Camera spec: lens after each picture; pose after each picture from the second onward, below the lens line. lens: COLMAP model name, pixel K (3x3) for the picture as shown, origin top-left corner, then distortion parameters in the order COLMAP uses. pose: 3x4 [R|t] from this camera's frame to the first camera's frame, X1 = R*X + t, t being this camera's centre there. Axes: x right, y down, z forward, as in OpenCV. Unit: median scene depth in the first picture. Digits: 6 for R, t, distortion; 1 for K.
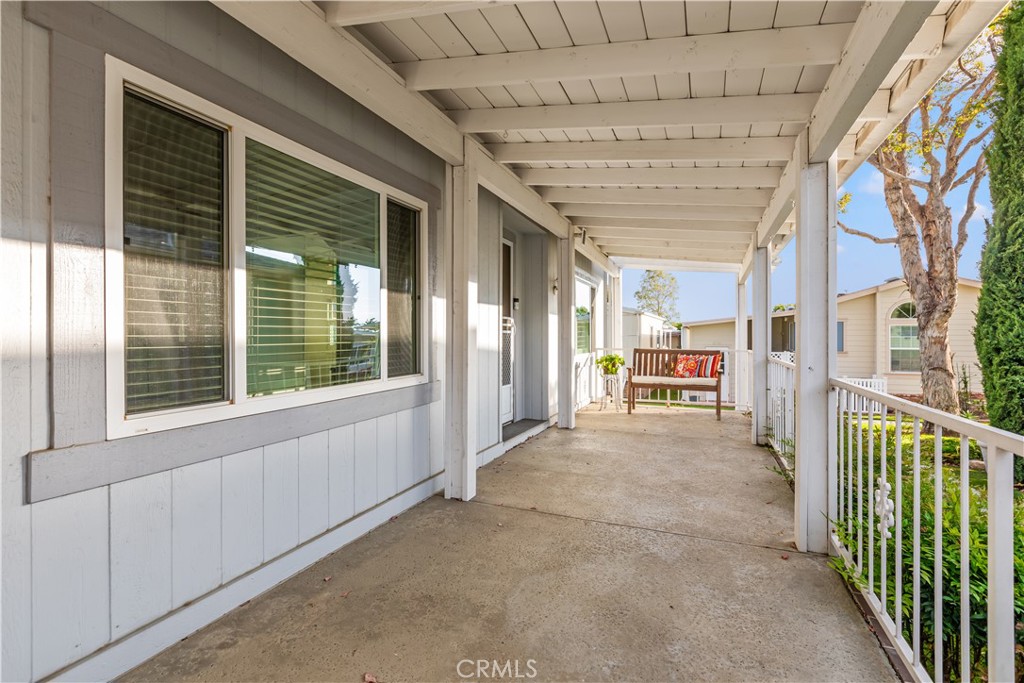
lens RADIAL K [[541.4, 0, 491.6], [0, 541.4, 336.7], [0, 0, 1]] dist [0.001429, -0.000587]
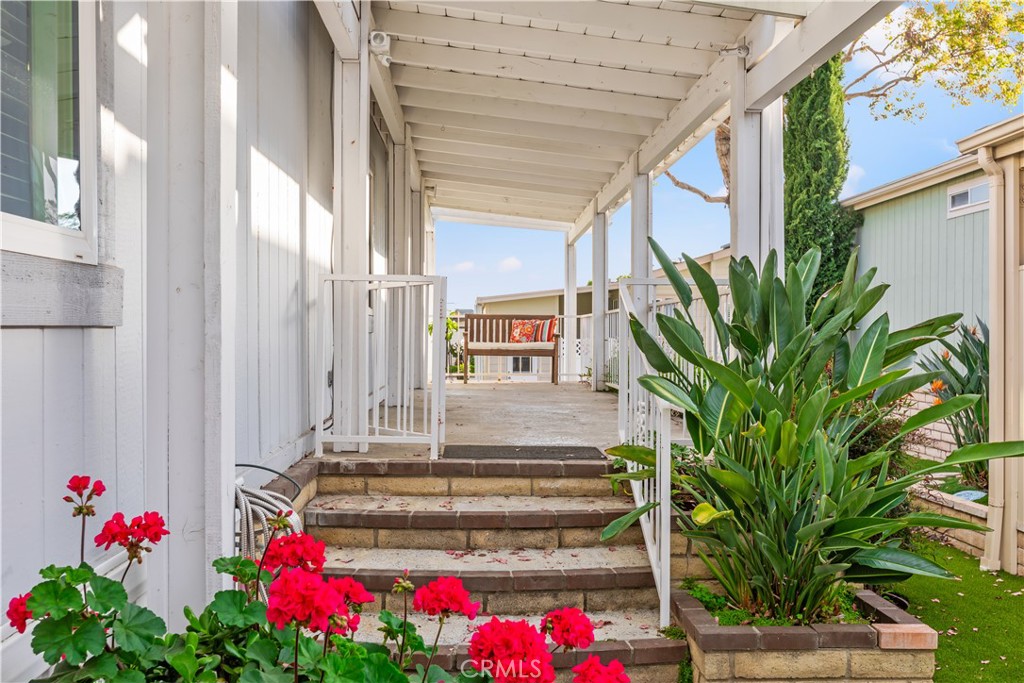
lens RADIAL K [[1011.1, 0, 509.0], [0, 1011.1, 339.4], [0, 0, 1]] dist [0.048683, 0.000000]
pose [[0.918768, -0.001018, 0.394797, -0.355358], [-0.001329, 0.999983, 0.005673, 0.059332], [-0.394796, -0.005737, 0.918751, -0.600626]]
